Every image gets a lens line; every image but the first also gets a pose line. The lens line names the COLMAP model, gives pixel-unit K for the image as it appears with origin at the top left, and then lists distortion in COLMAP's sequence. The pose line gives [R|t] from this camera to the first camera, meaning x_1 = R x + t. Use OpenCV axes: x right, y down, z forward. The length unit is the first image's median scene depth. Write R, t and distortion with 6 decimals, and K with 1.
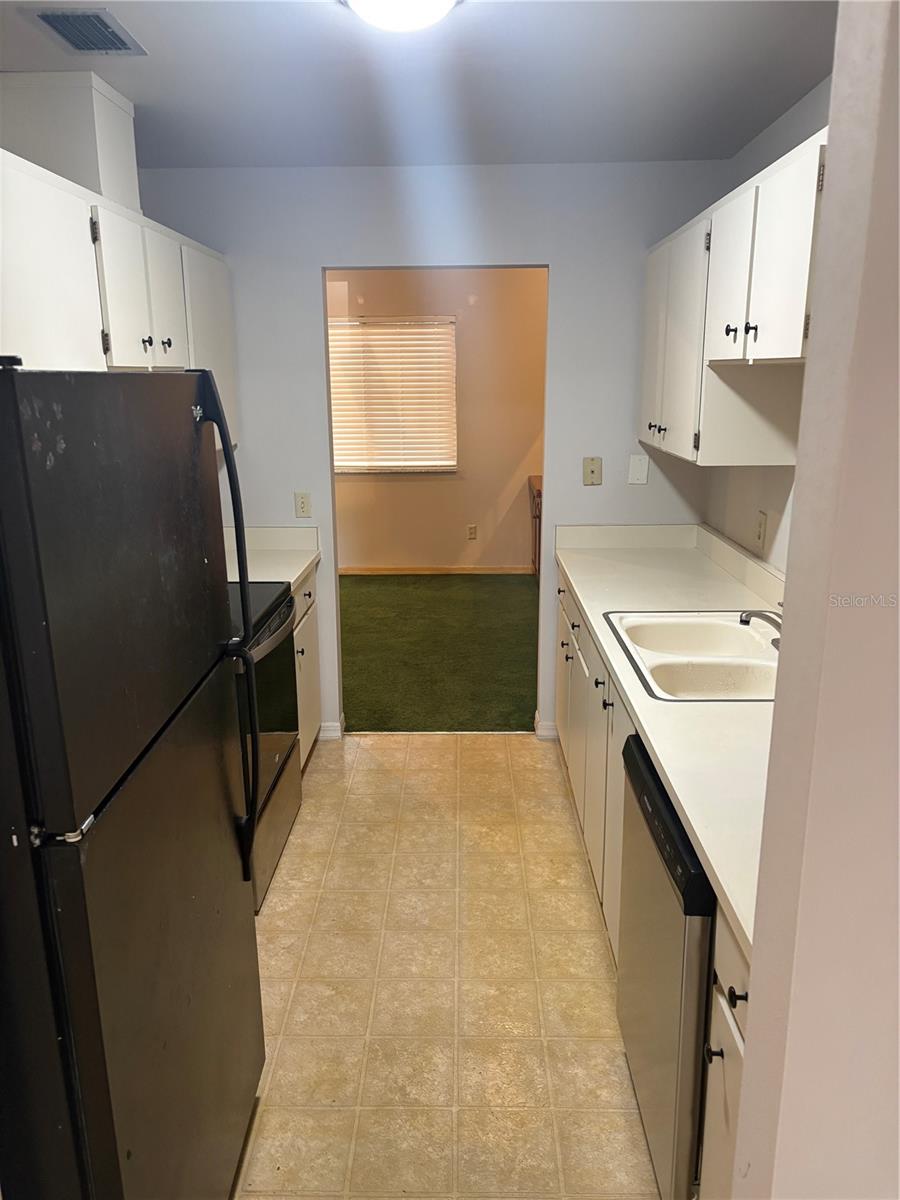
lens RADIAL K [[913.7, 0, 450.0], [0, 913.7, 600.0], [0, 0, 1]] dist [0.040356, -0.004785]
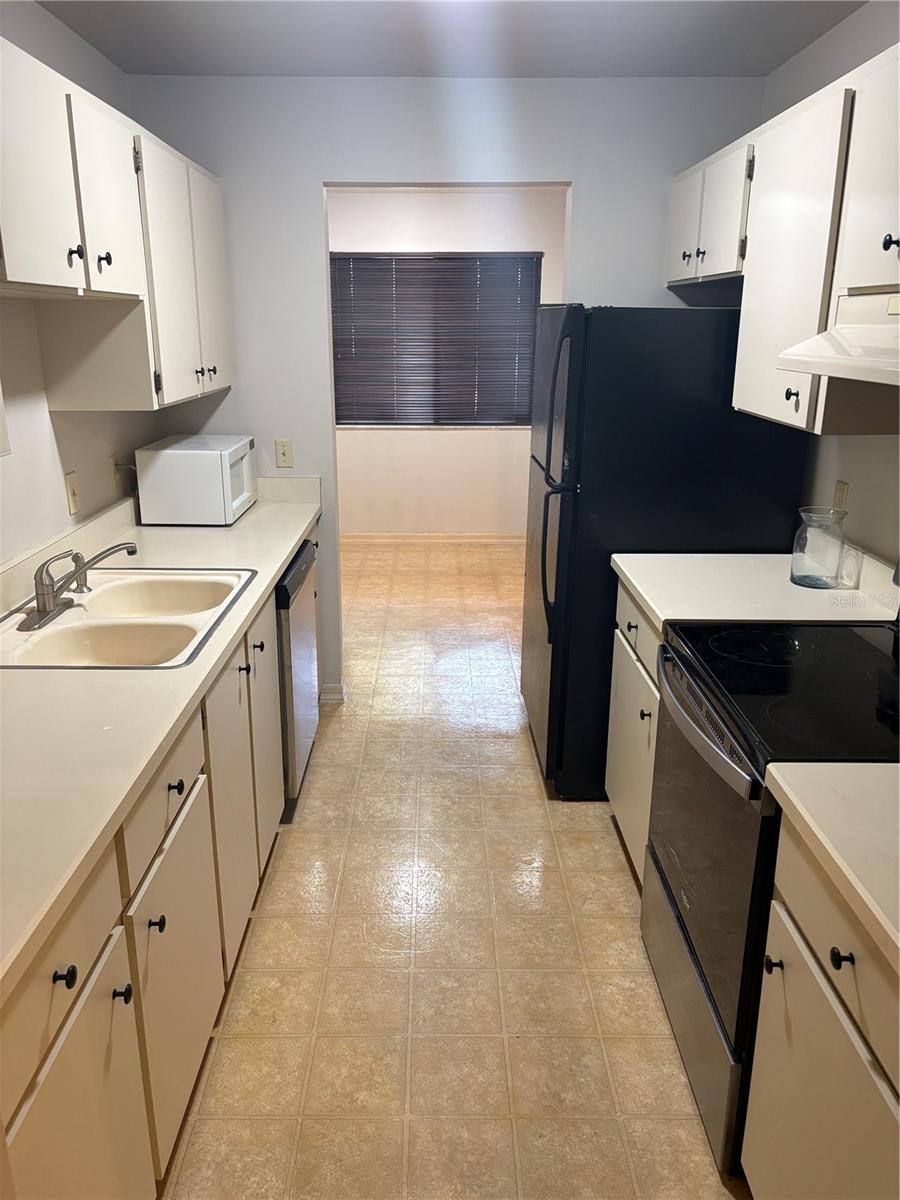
lens RADIAL K [[913.7, 0, 450.0], [0, 913.7, 600.0], [0, 0, 1]] dist [0.040356, -0.004785]
pose [[-0.999531, 0.017147, -0.025356, -0.009766], [0.001660, 0.857515, 0.514456, -0.345069], [0.030565, 0.514172, -0.857142, 1.434591]]
